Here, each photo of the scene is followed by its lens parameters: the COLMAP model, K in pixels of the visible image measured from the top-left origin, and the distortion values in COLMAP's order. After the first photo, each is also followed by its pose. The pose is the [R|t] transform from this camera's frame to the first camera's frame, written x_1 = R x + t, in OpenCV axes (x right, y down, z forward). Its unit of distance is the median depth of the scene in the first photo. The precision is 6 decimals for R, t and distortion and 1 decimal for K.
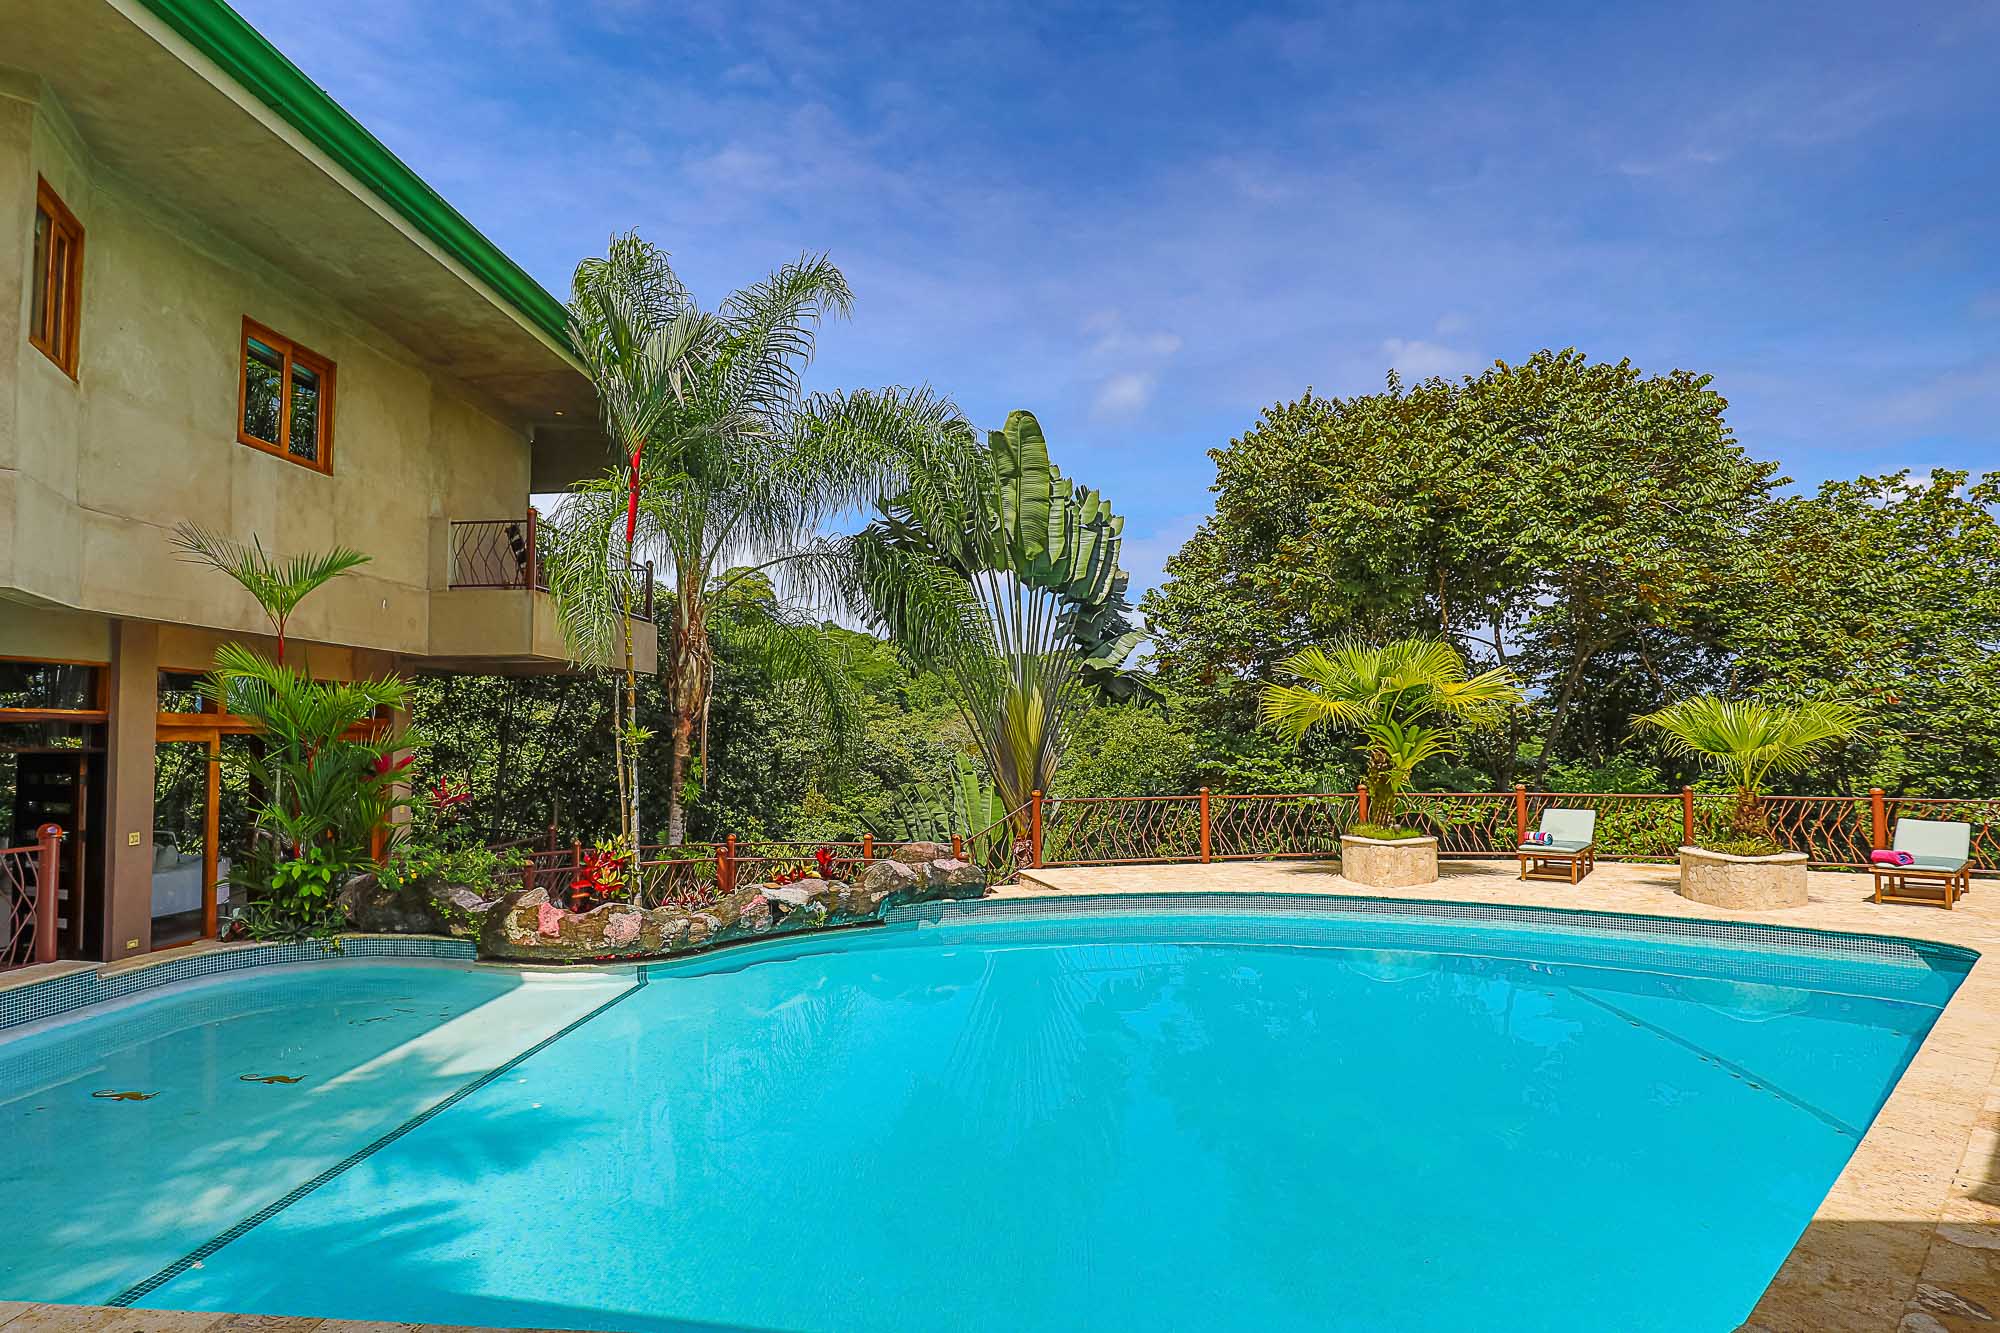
lens RADIAL K [[1008.5, 0, 962.2], [0, 1008.5, 698.4], [0, 0, 1]] dist [-0.031606, -0.000386]
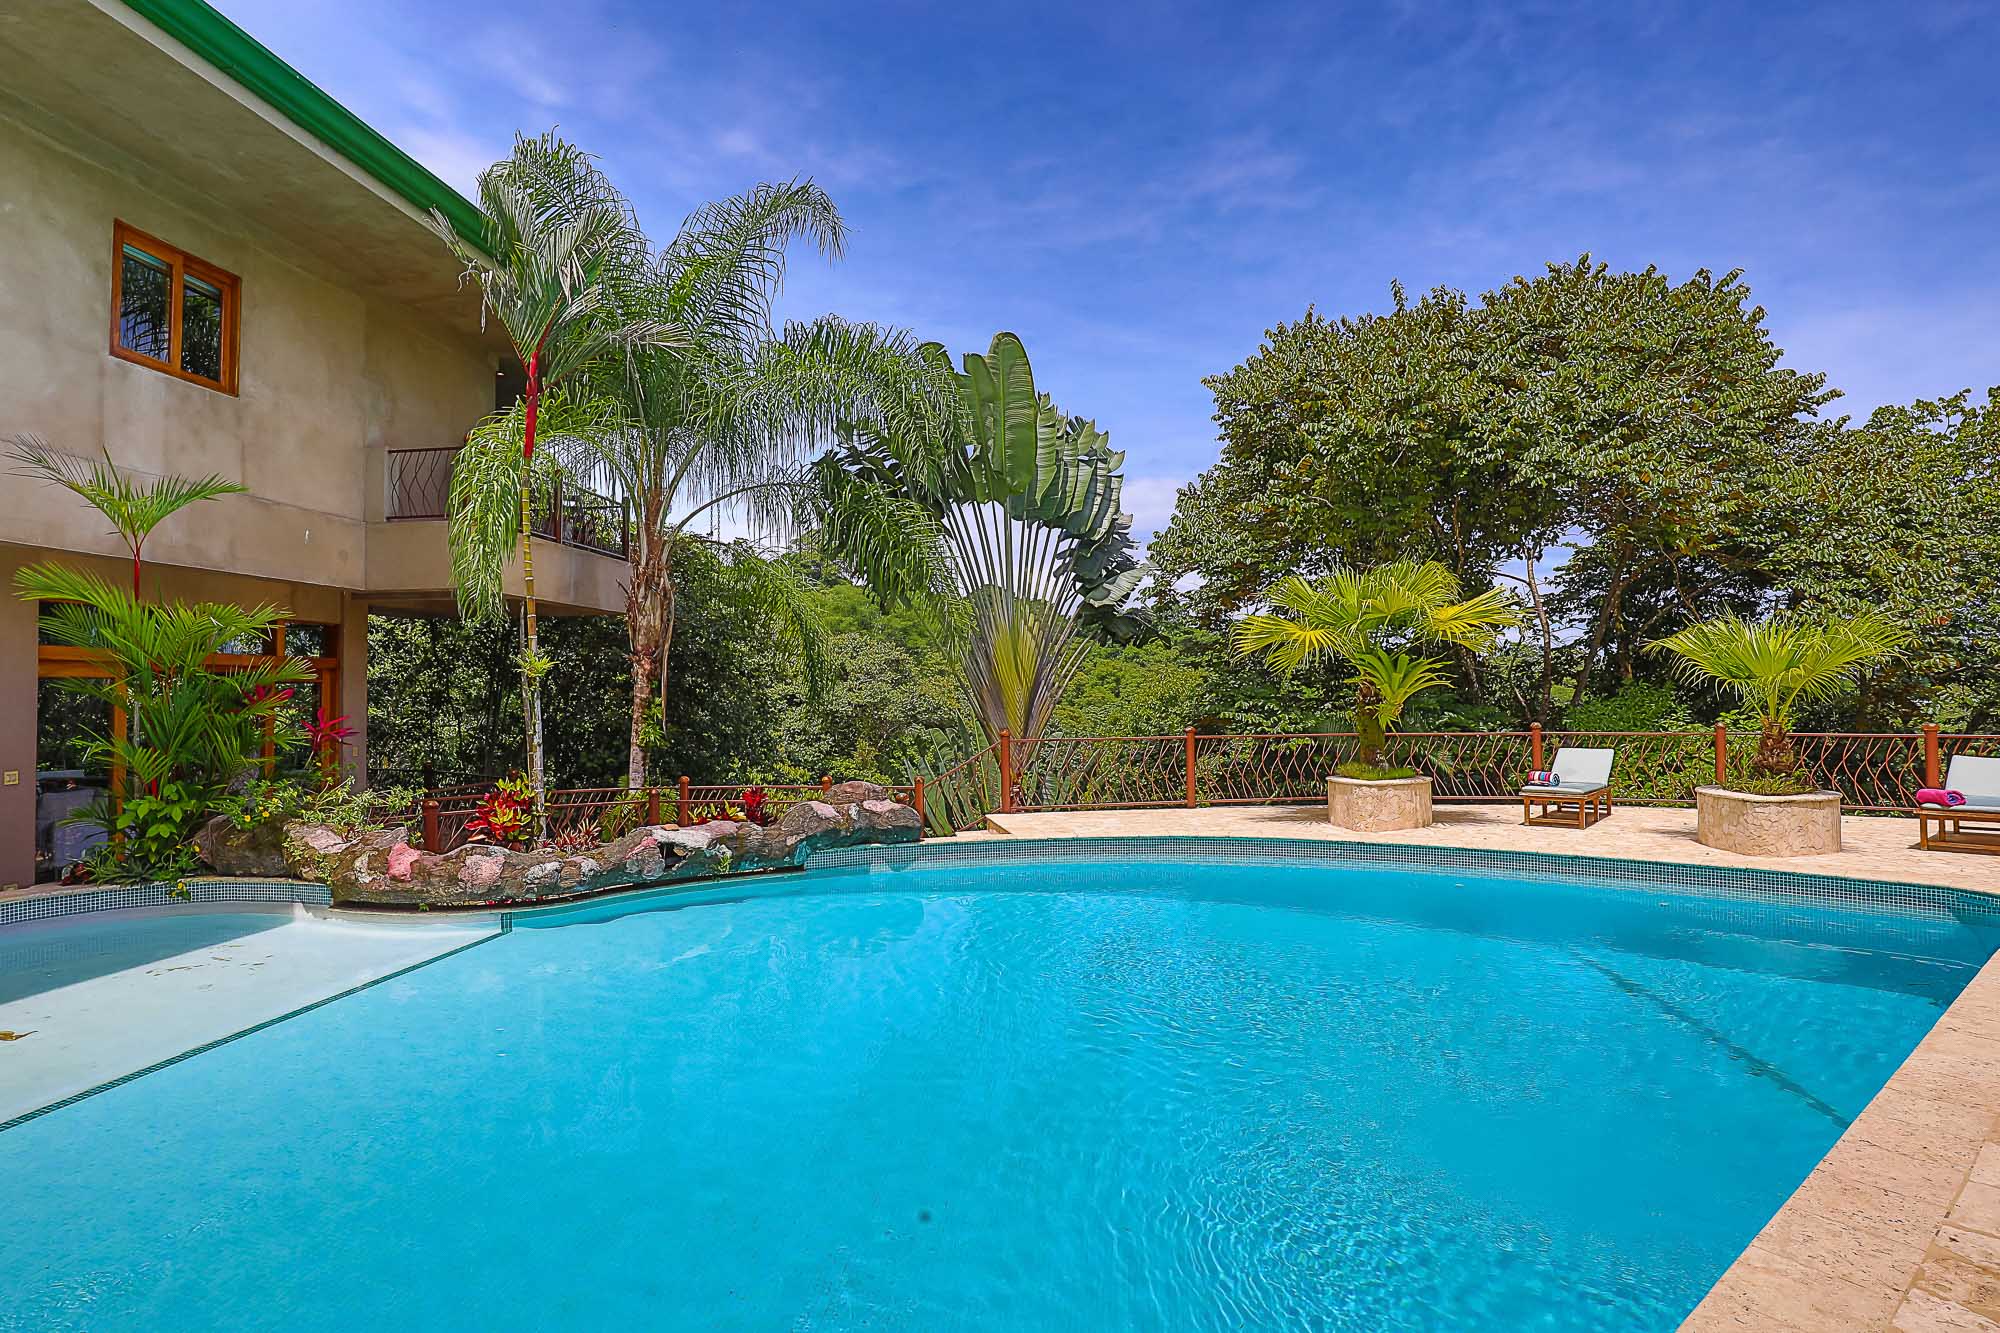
lens RADIAL K [[974.8, 0, 1002.5], [0, 974.8, 673.6], [0, 0, 1]] dist [-0.032690, 0.005509]
pose [[0.999402, -0.004891, -0.034226, 0.127106], [0.005499, 0.999828, 0.017715, 0.028208], [0.034134, -0.017893, 0.999257, 0.112734]]
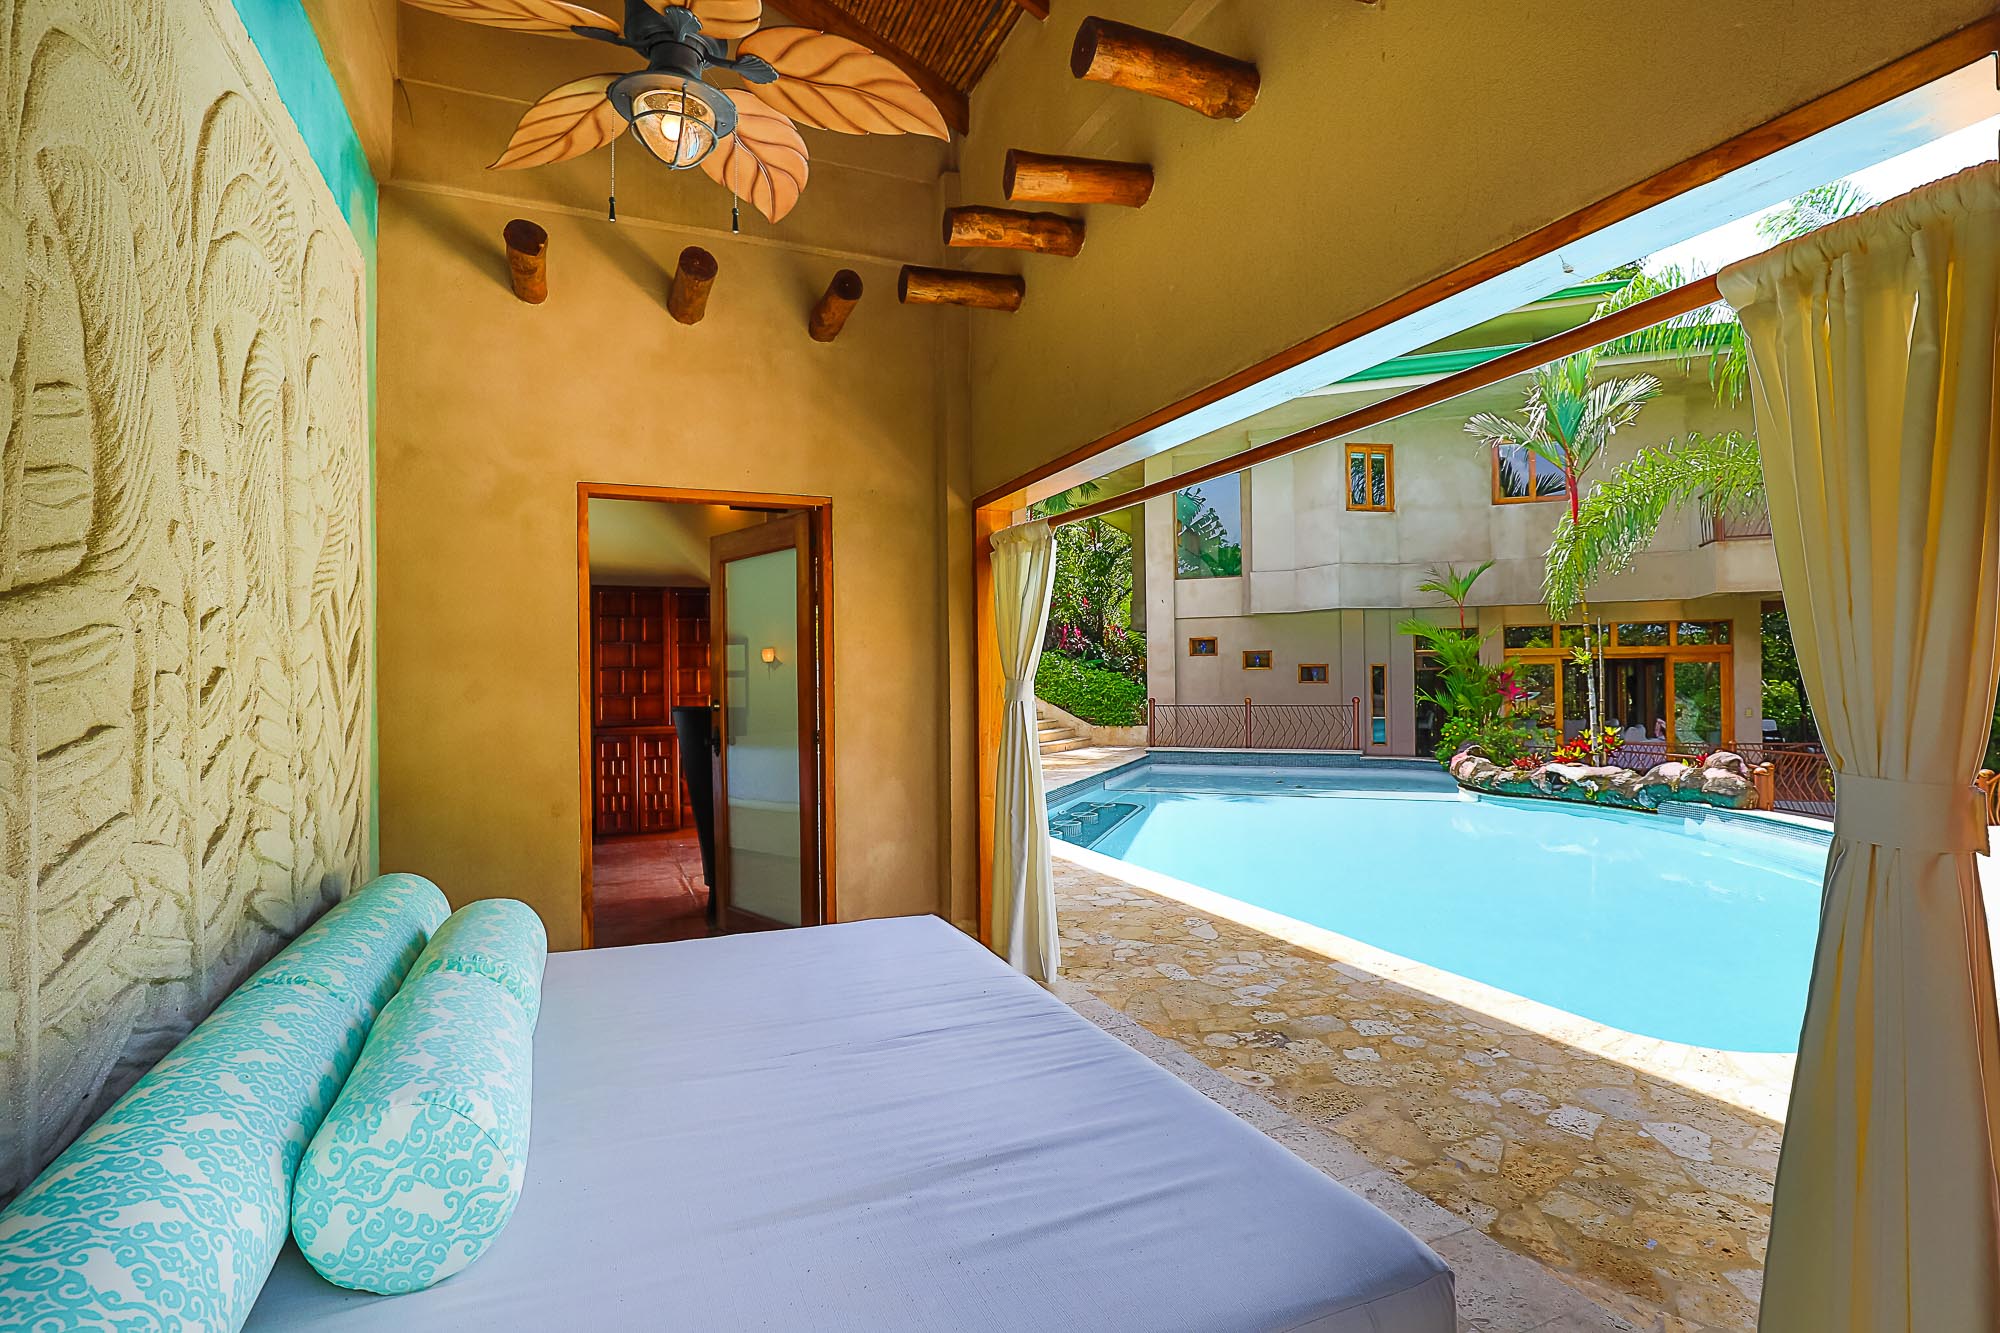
lens RADIAL K [[974.8, 0, 994.3], [0, 974.8, 666.5], [0, 0, 1]] dist [-0.032690, 0.005509]
pose [[-0.296139, -0.002081, -0.955143, 1.168309], [0.048670, 0.998666, -0.017265, 0.029726], [0.953904, -0.051600, -0.295642, 0.558983]]
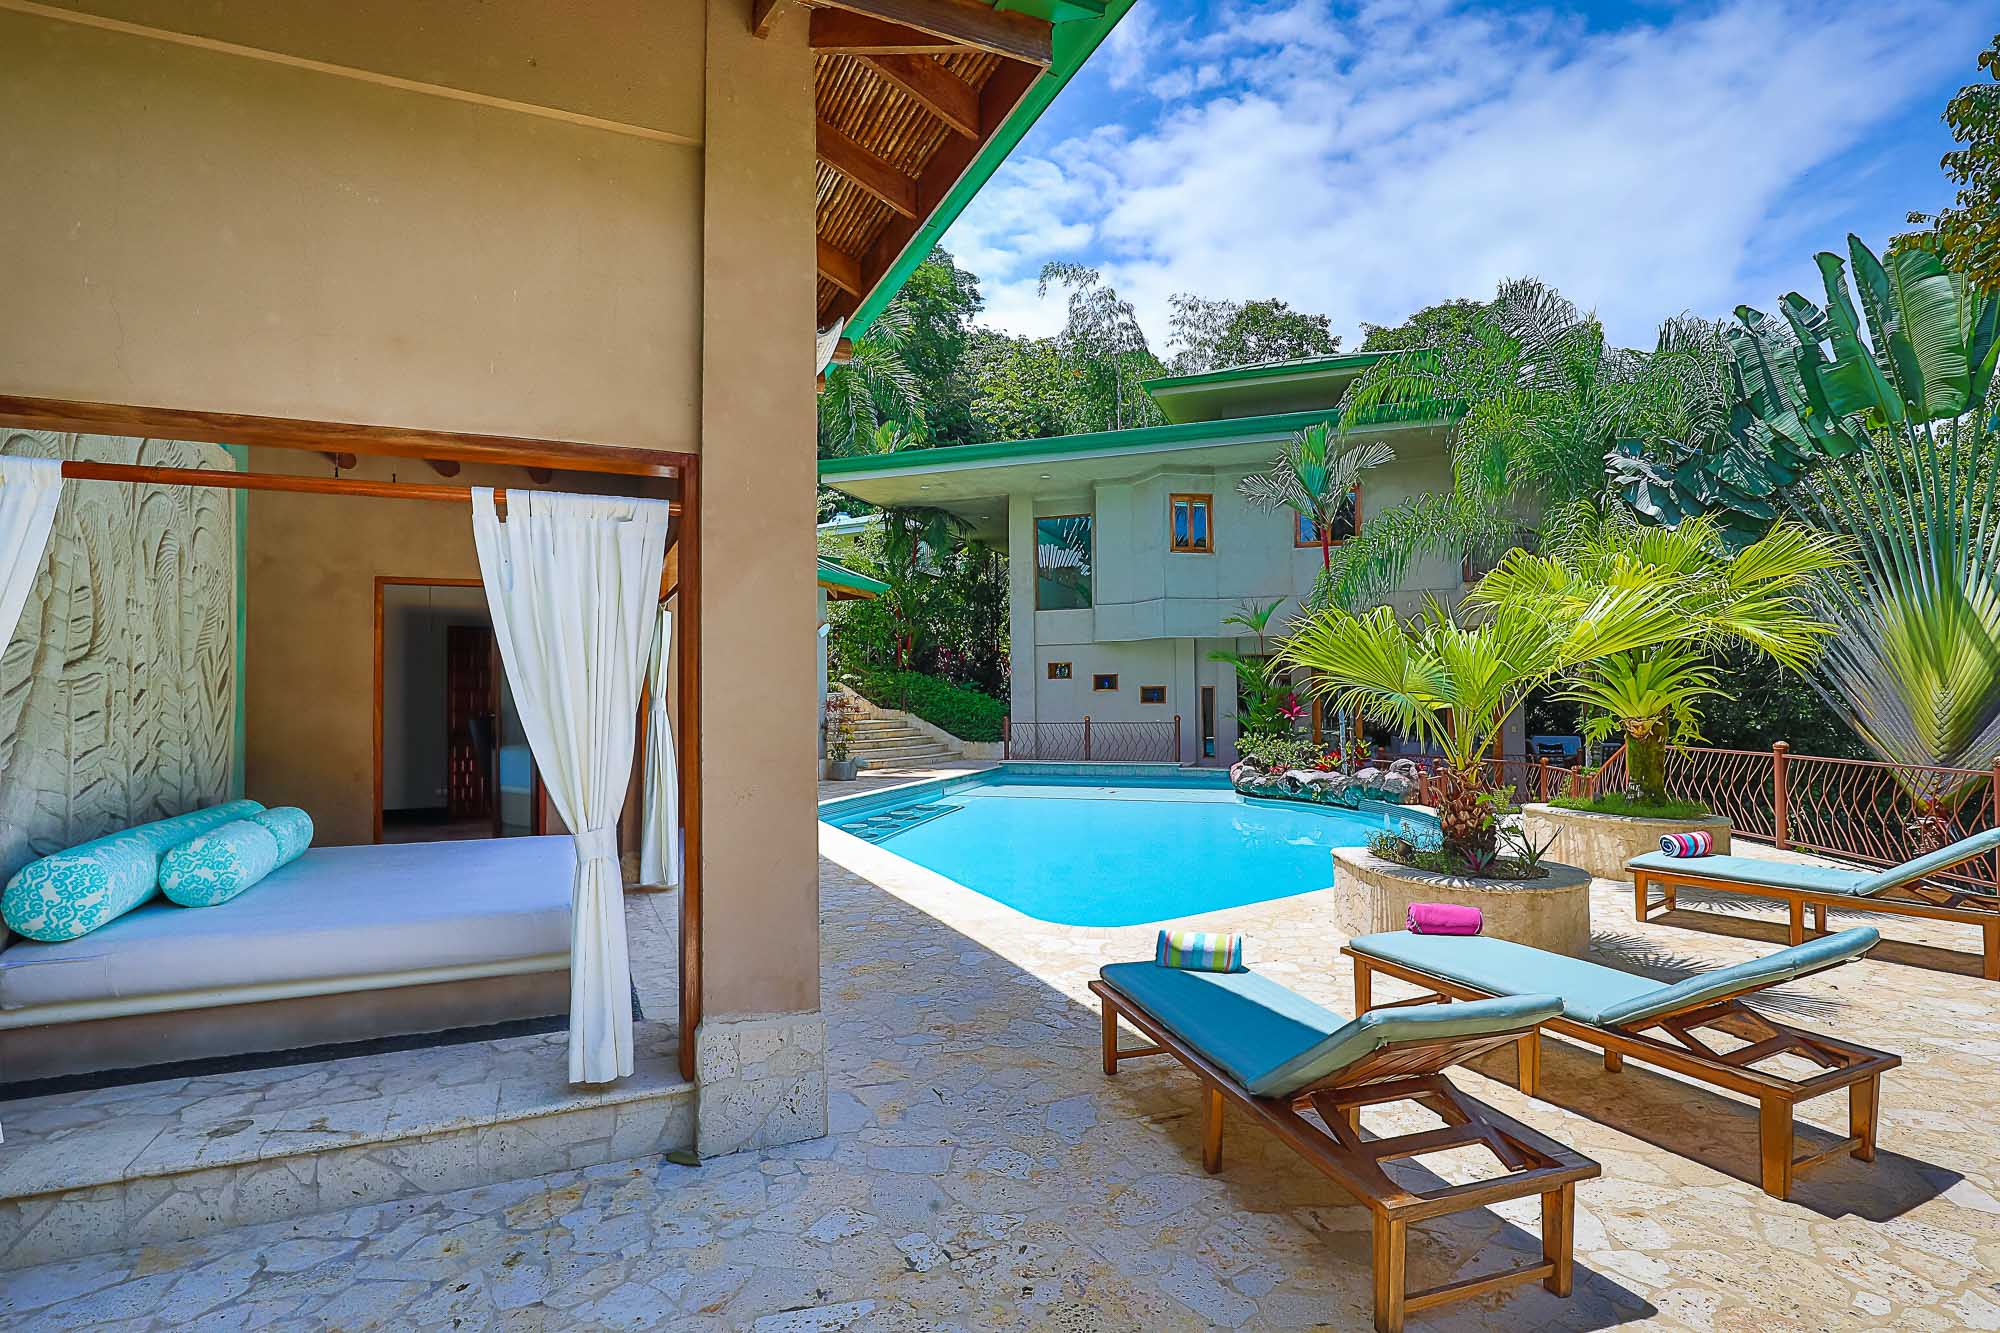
lens RADIAL K [[974.8, 0, 996.0], [0, 974.8, 667.5], [0, 0, 1]] dist [-0.032690, 0.005509]
pose [[-0.264040, -0.022637, -0.964246, 1.333243], [0.047805, 0.998189, -0.036524, 0.042410], [0.963326, -0.055740, -0.262480, 0.820601]]
